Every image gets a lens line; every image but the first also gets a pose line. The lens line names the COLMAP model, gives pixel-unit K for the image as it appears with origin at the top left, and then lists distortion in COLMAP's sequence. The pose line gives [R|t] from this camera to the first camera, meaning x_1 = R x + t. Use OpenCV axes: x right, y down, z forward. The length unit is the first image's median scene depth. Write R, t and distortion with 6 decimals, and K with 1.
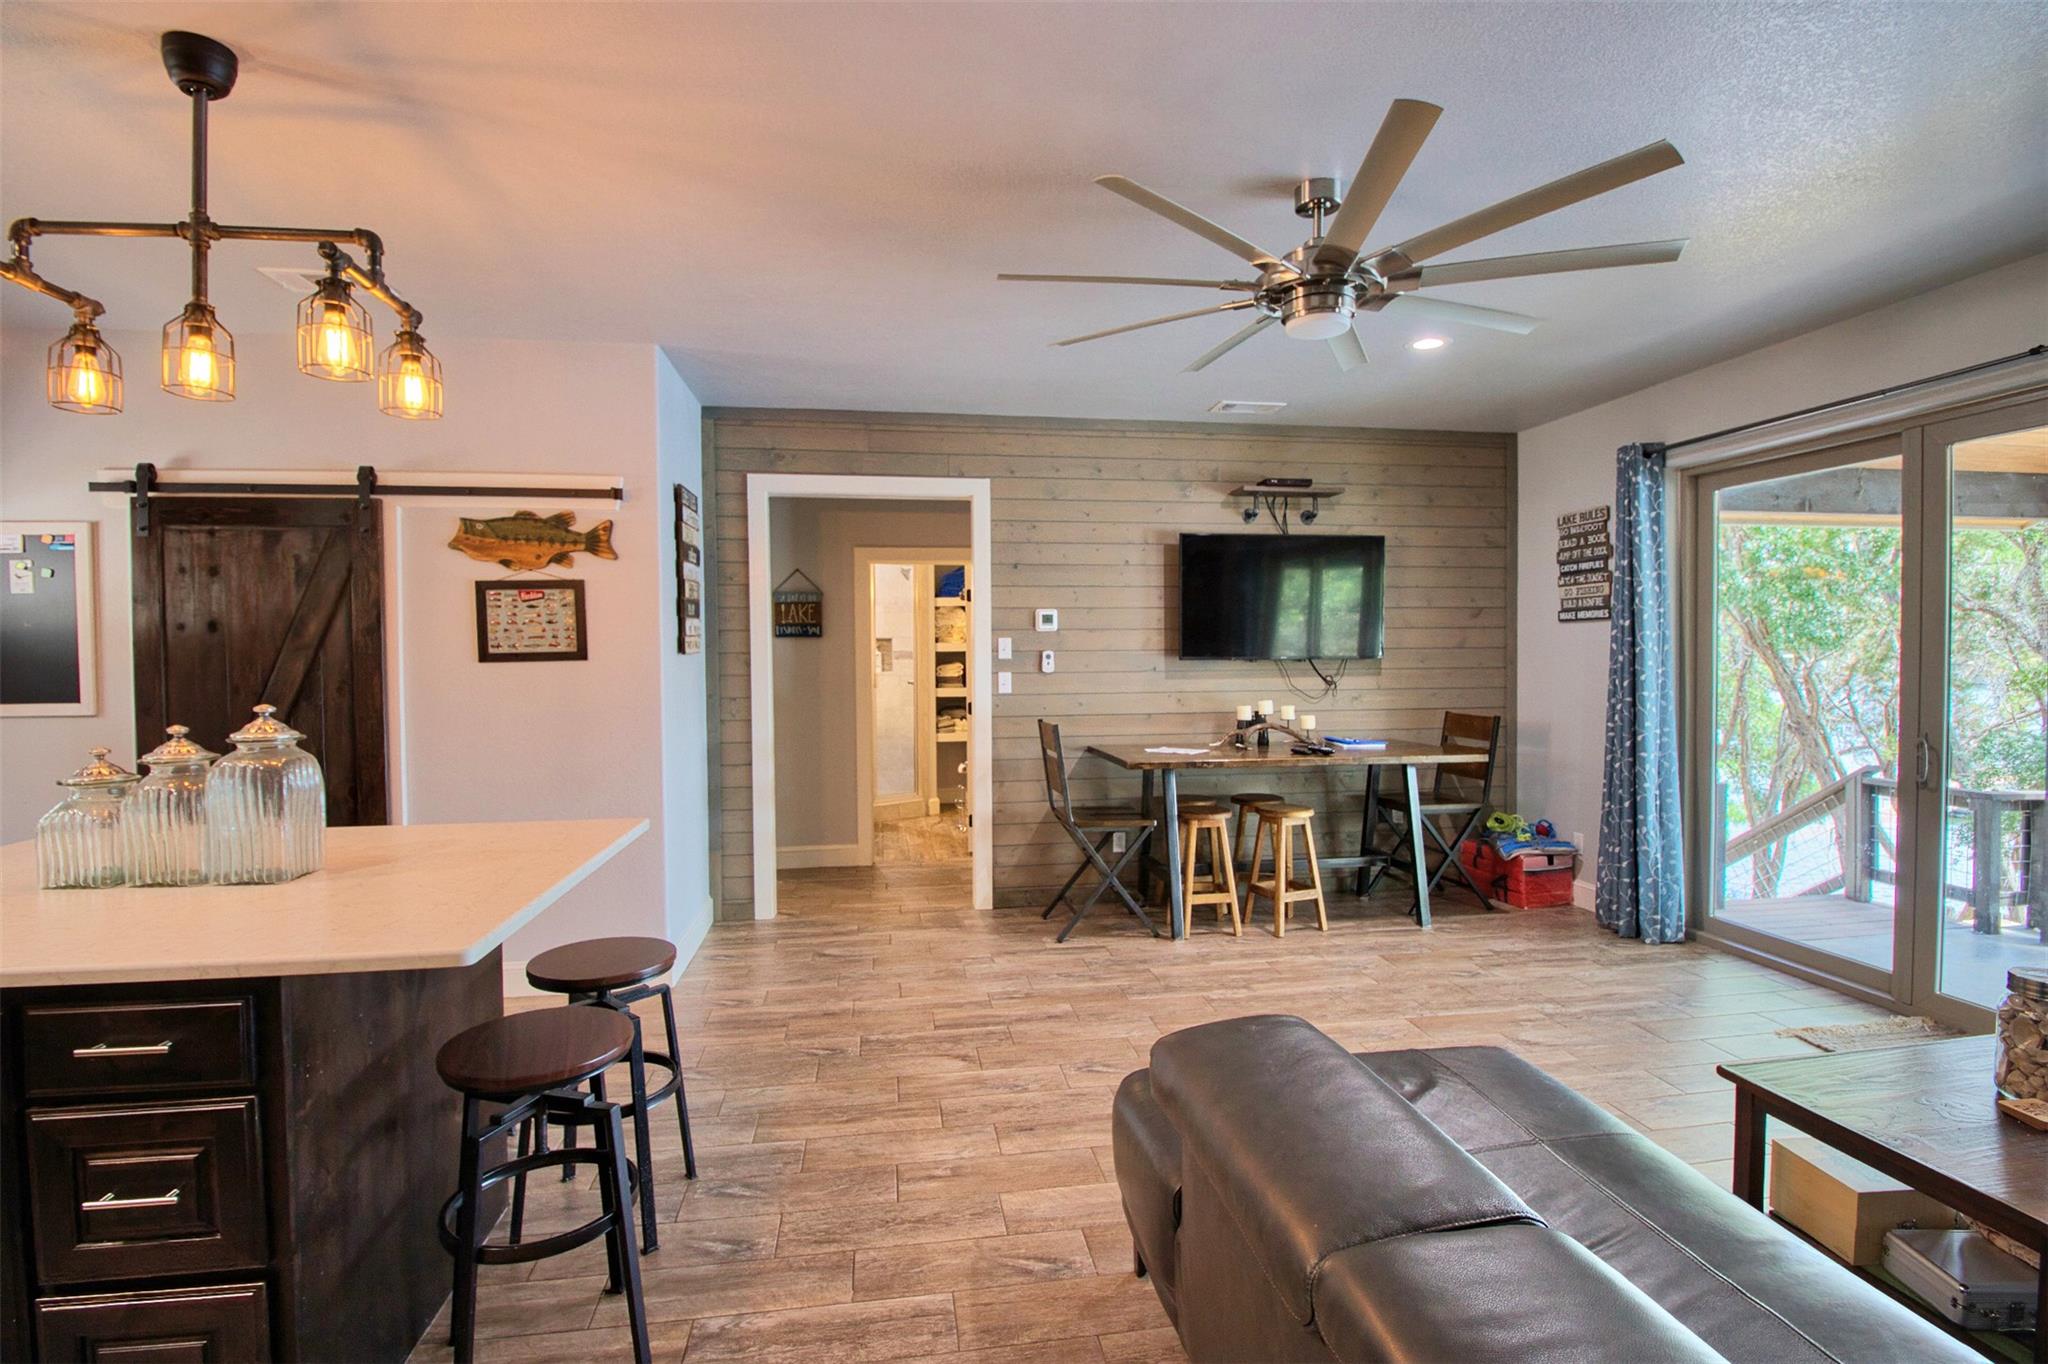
lens RADIAL K [[967.4, 0, 1033.8], [0, 967.4, 683.8], [0, 0, 1]] dist [-0.003552, -0.000267]
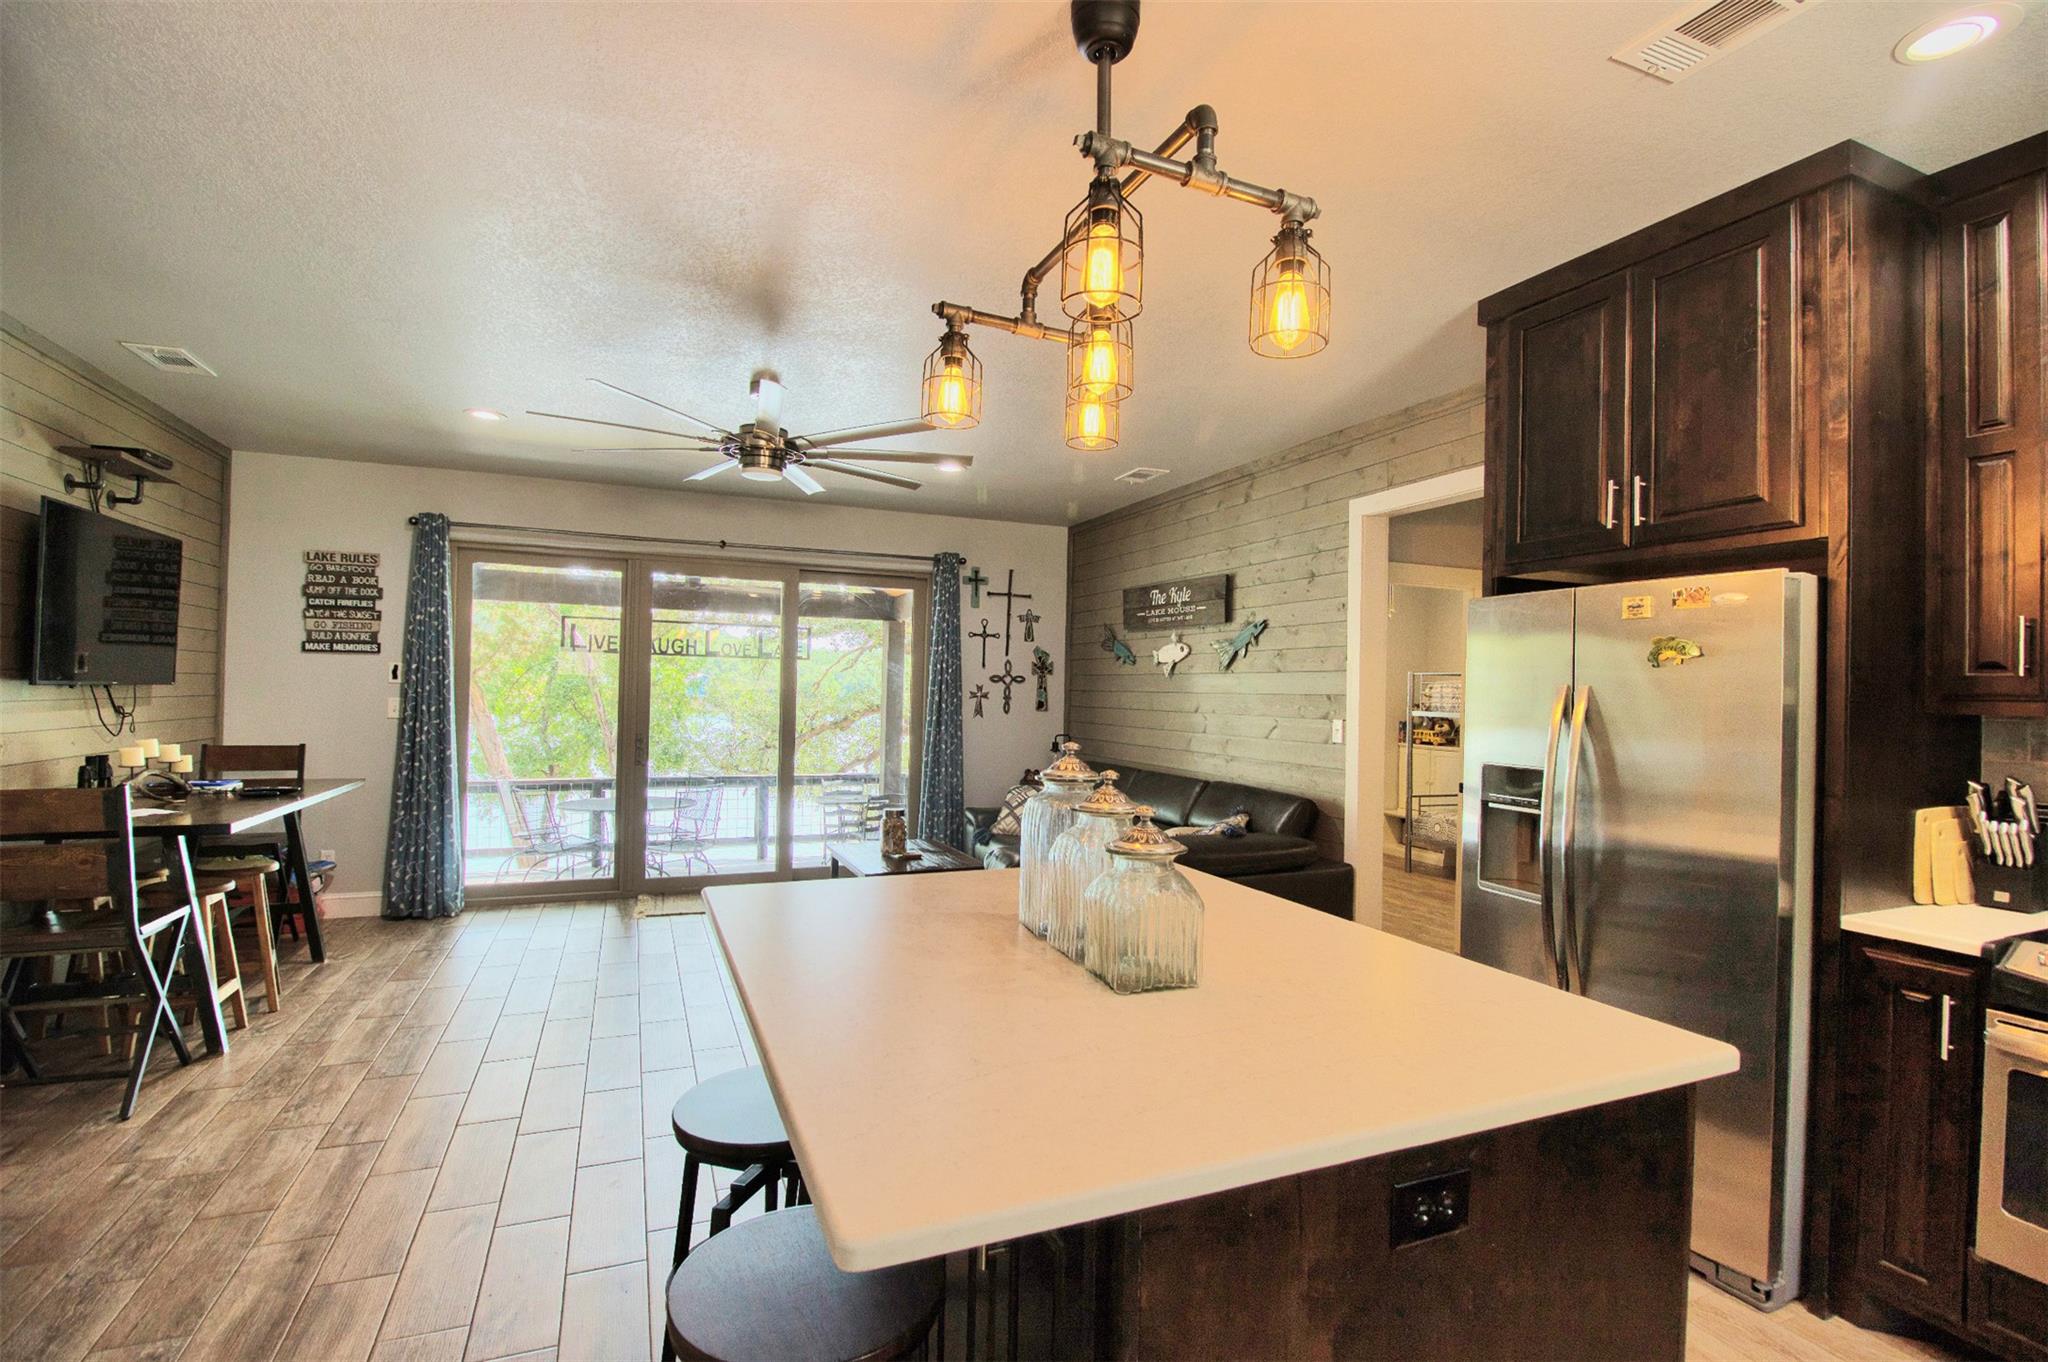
lens RADIAL K [[967.4, 0, 1033.8], [0, 967.4, 682.8], [0, 0, 1]] dist [-0.003552, -0.000267]
pose [[-0.234232, 0.013831, 0.972082, -0.753507], [0.013024, 0.999854, -0.011088, -0.010128], [-0.972093, 0.010063, -0.234378, 0.559120]]
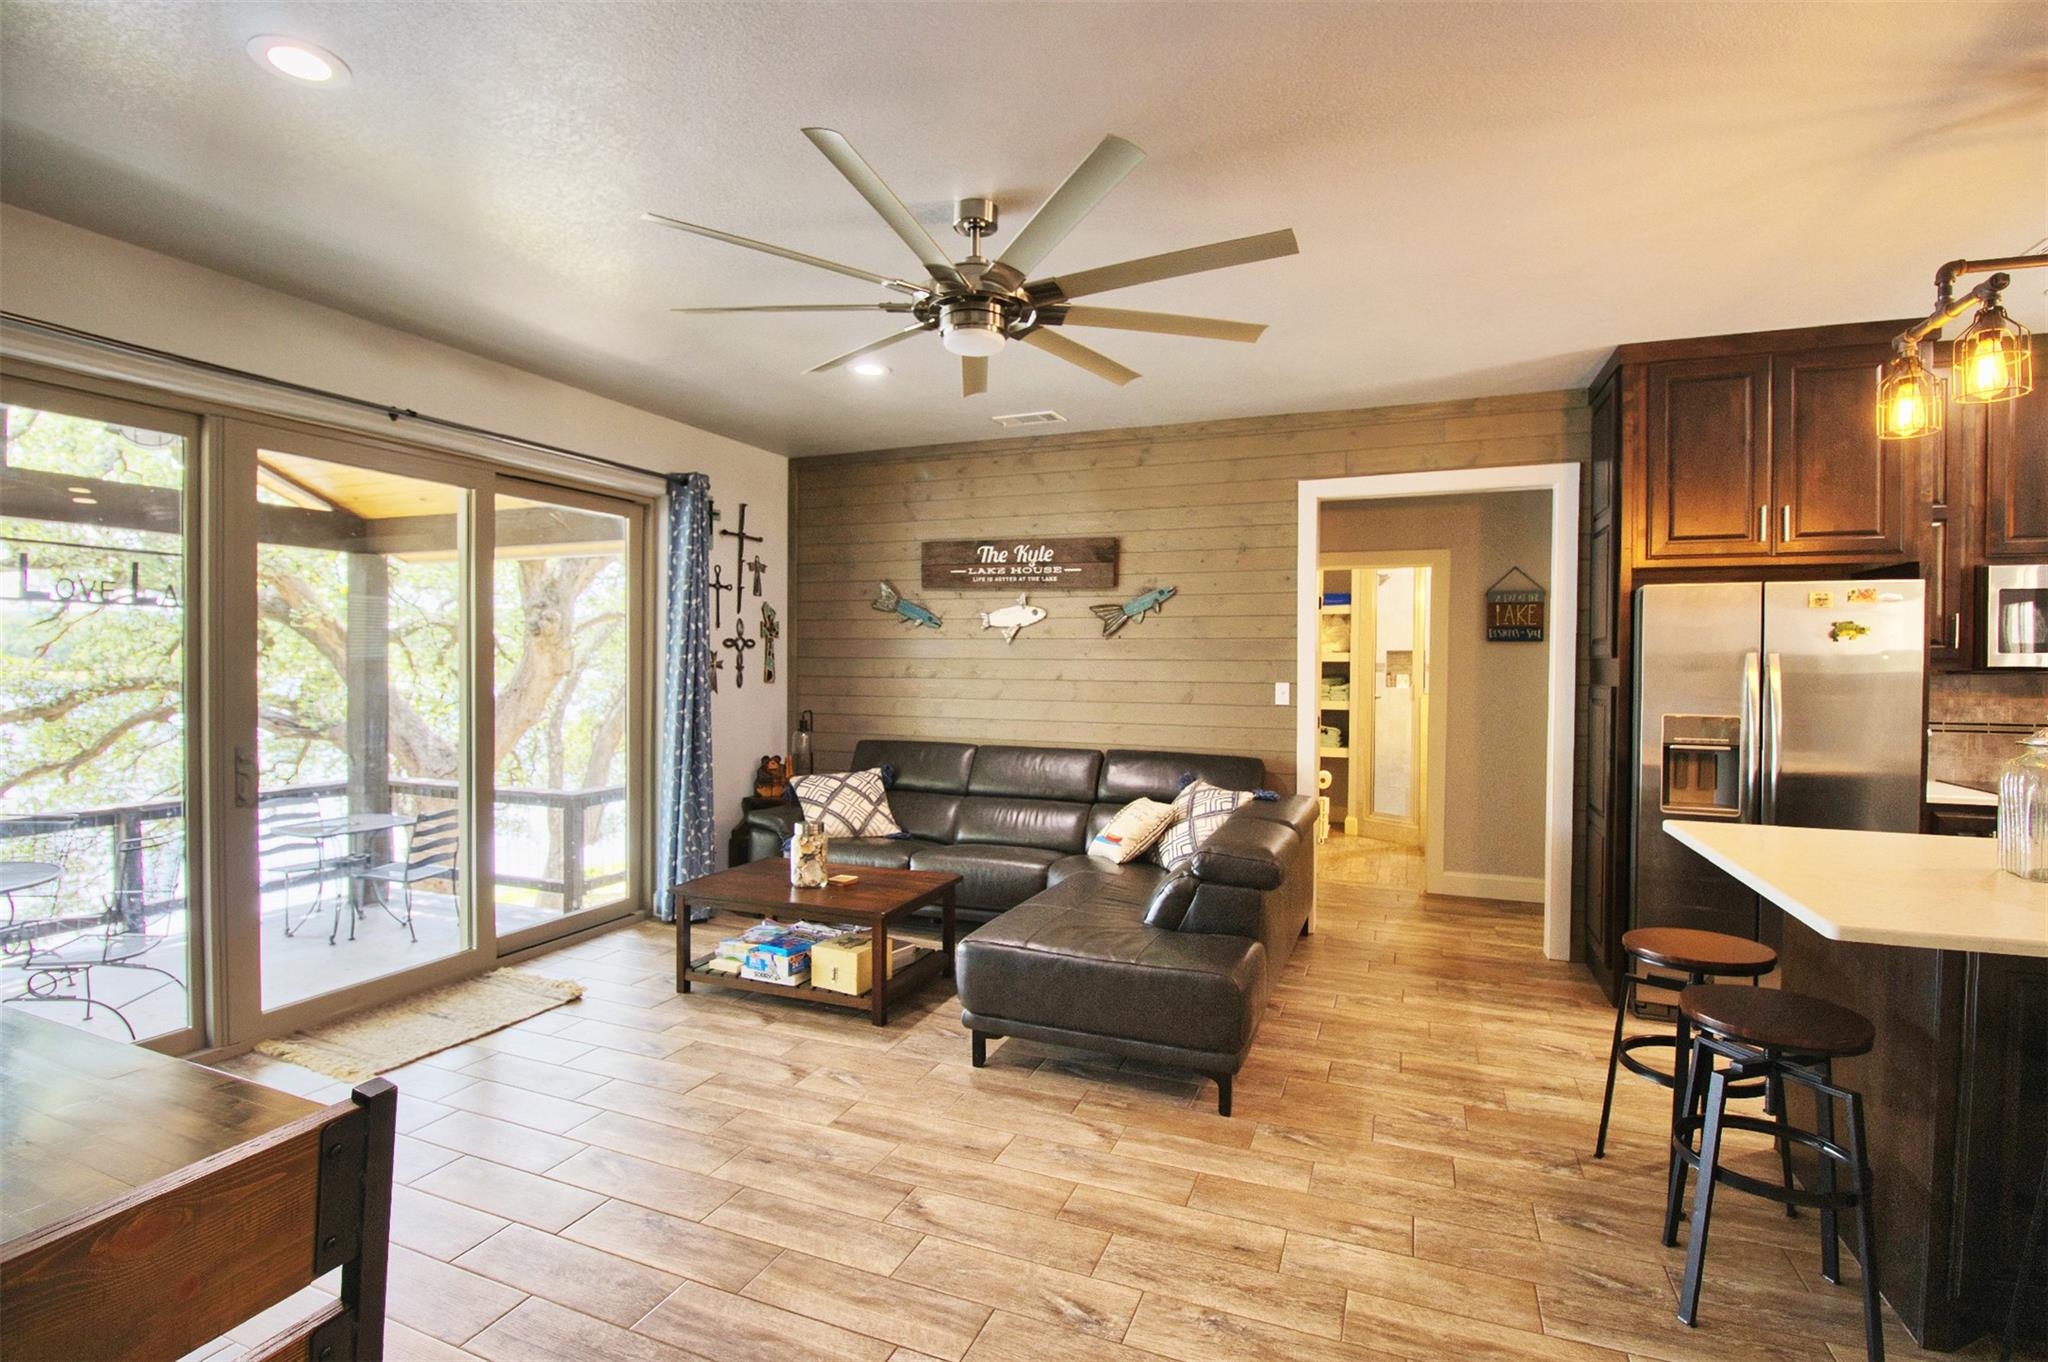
lens RADIAL K [[960.7, 0, 1024.0], [0, 960.7, 681.0], [0, 0, 1]] dist [-0.000521, -0.000110]
pose [[-0.856265, -0.009063, 0.516458, -0.163117], [0.016010, 0.998900, 0.044072, -0.034104], [-0.516289, 0.046006, -0.855178, 1.092721]]
